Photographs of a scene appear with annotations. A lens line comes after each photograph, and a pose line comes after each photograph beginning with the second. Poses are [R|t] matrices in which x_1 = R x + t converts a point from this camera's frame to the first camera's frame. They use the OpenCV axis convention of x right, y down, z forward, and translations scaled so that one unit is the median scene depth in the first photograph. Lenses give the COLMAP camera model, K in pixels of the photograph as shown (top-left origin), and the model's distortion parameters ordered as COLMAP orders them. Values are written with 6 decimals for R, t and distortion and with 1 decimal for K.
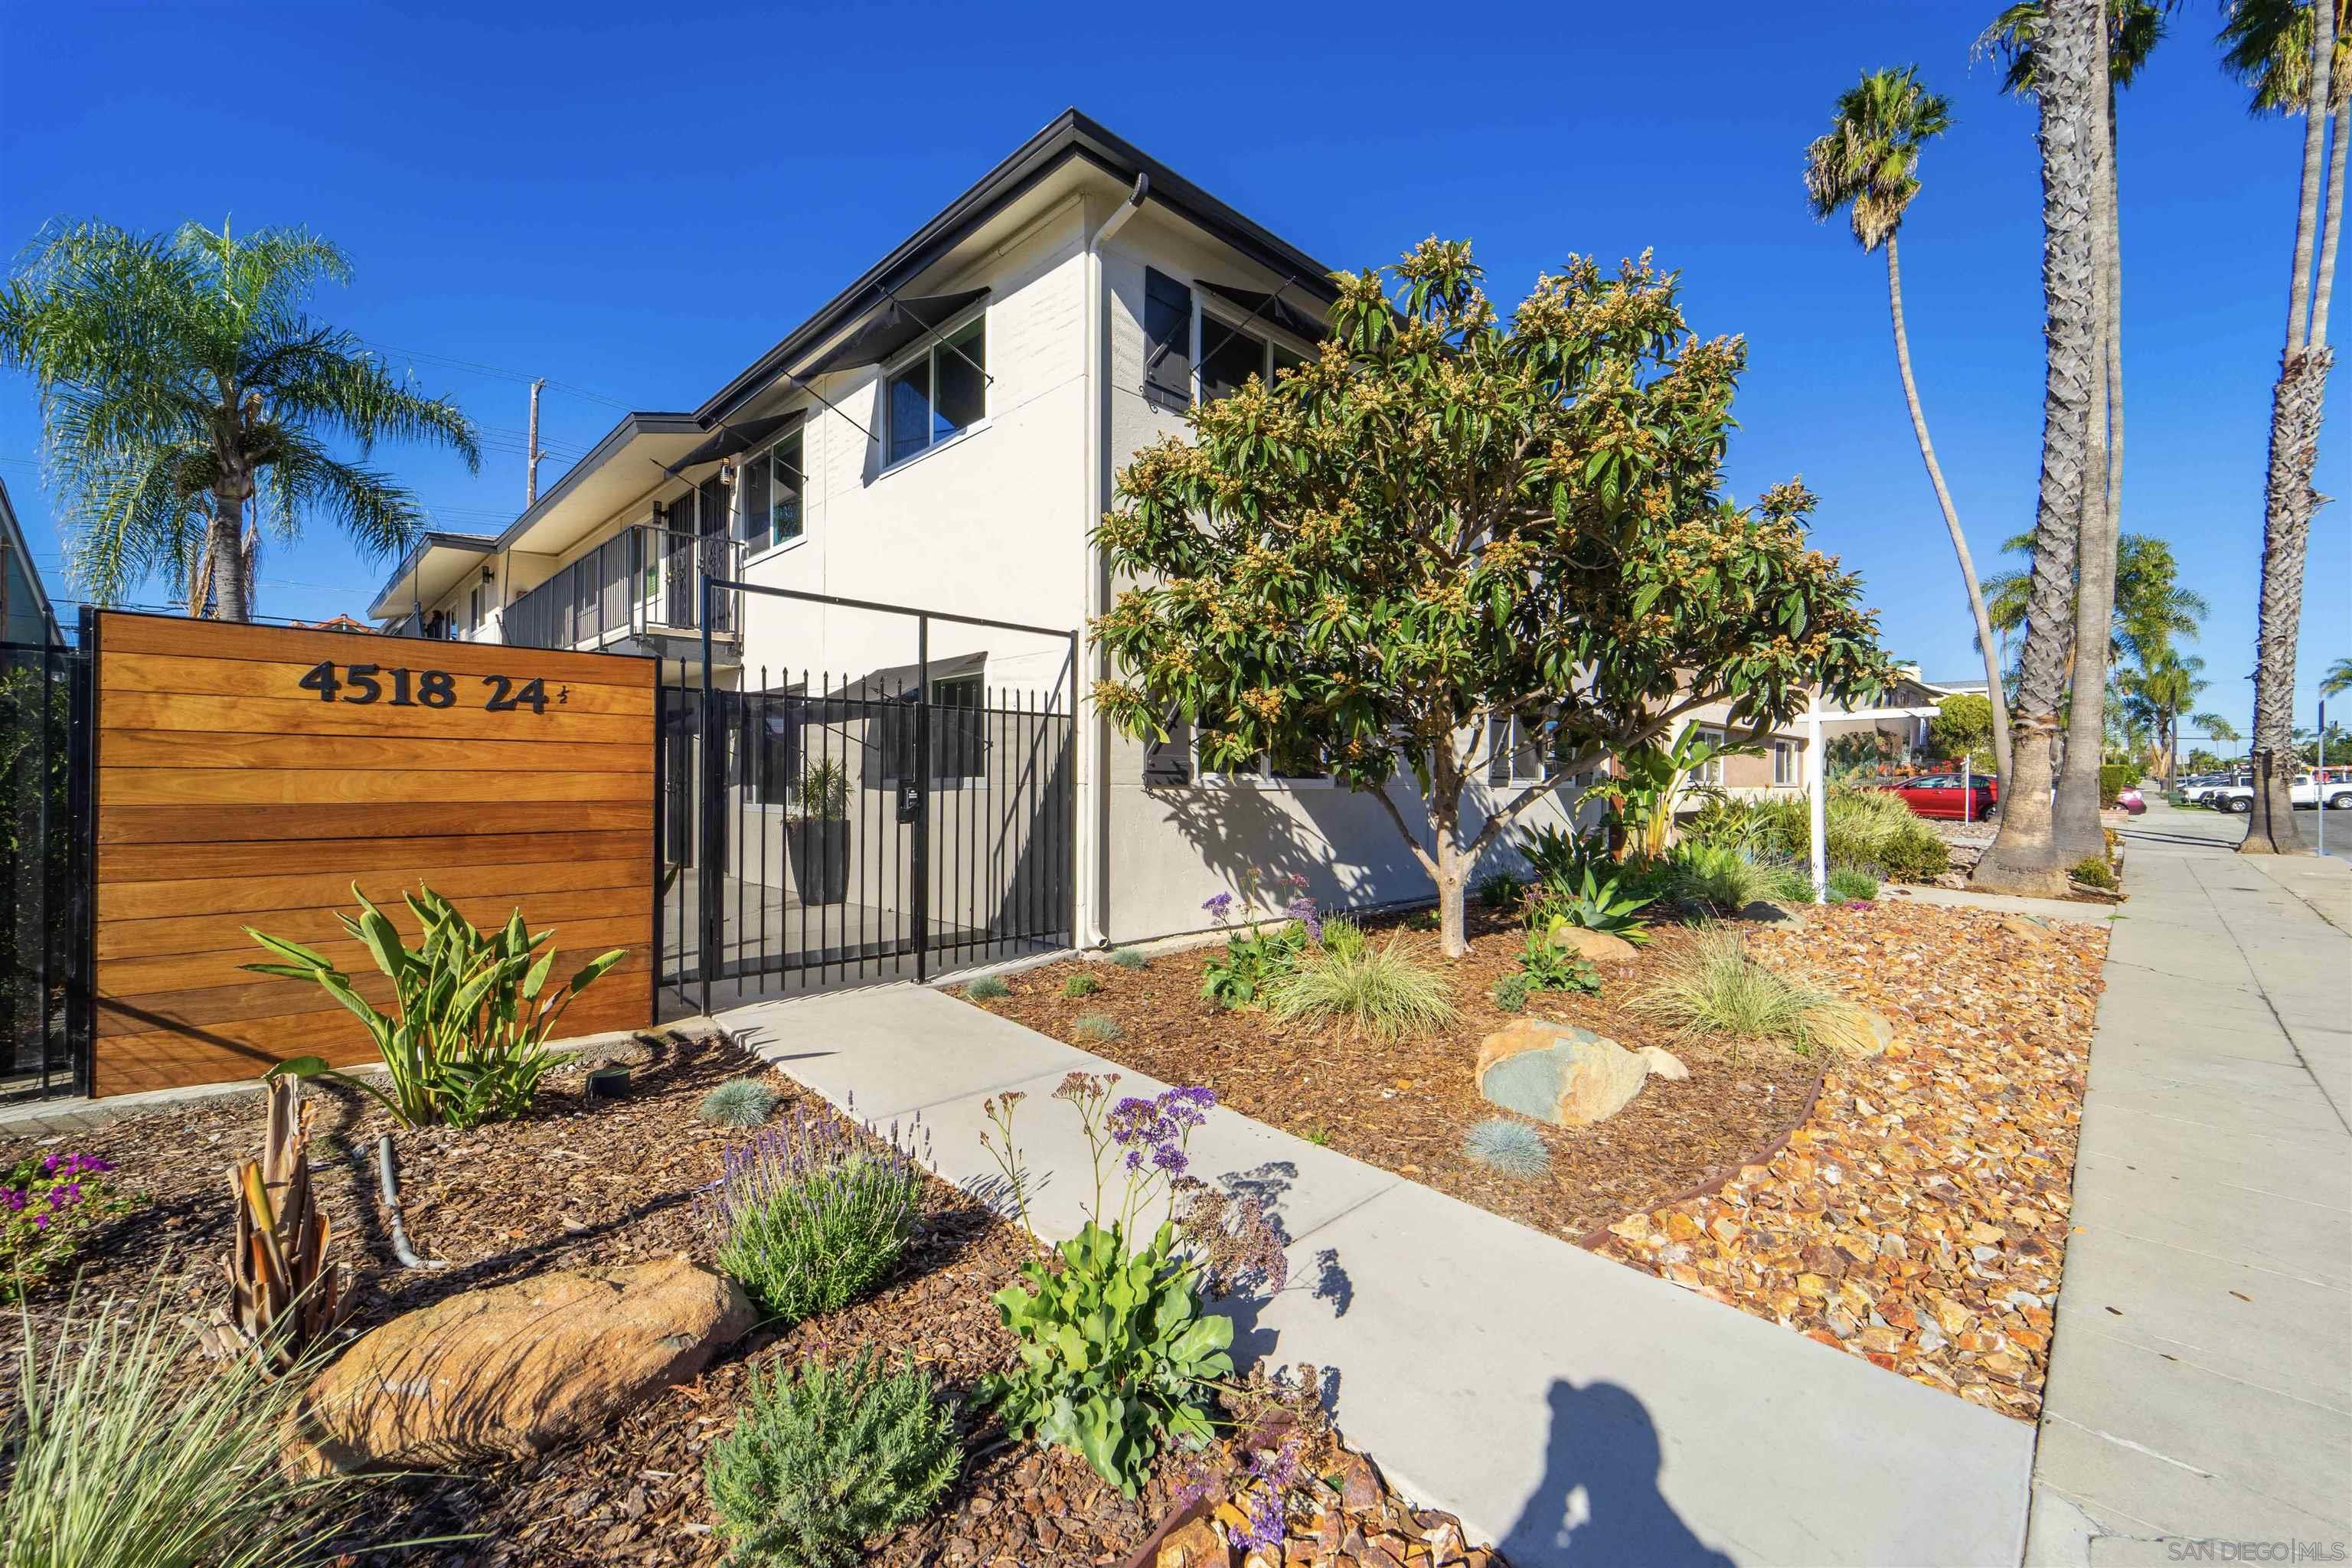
lens RADIAL K [[941.6, 0, 1170.2], [0, 941.6, 786.6], [0, 0, 1]] dist [0.000000, -0.000681]
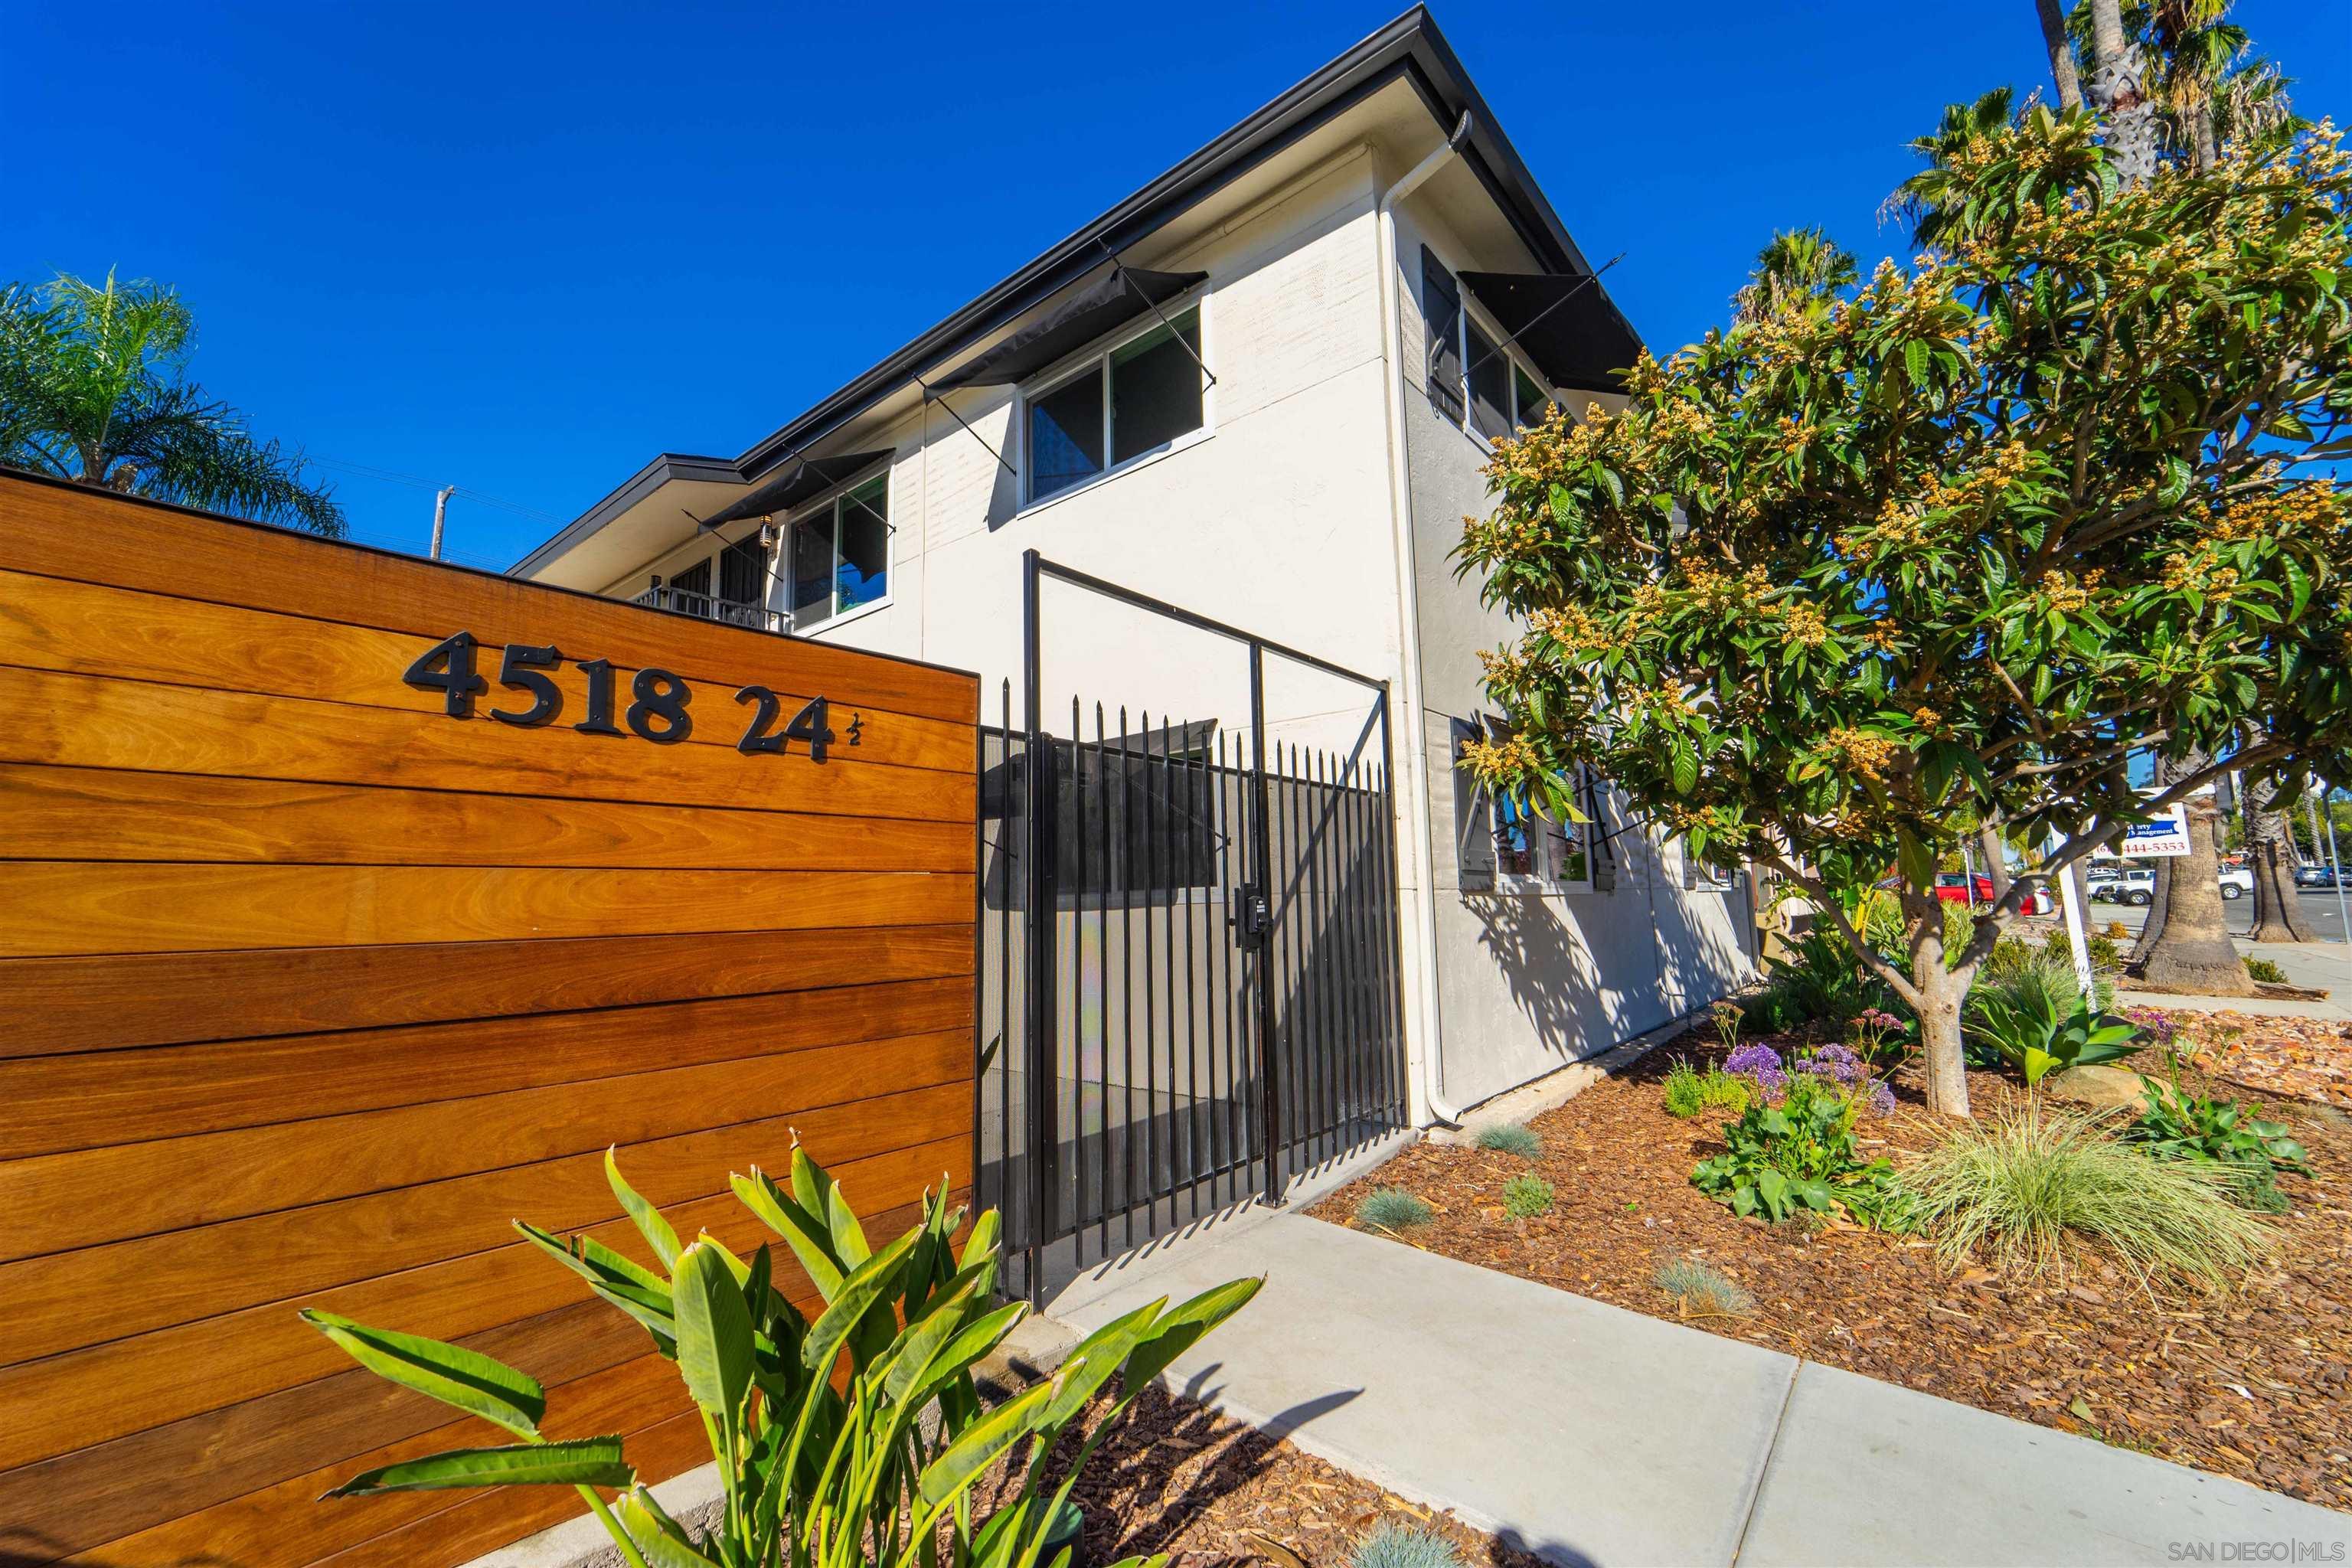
lens RADIAL K [[941.6, 0, 1170.2], [0, 941.6, 786.6], [0, 0, 1]] dist [0.000000, -0.000681]
pose [[0.994765, -0.014942, 0.101089, -0.327404], [0.027964, 0.991294, -0.128663, 0.006499], [-0.098286, 0.130816, 0.986523, 0.282988]]
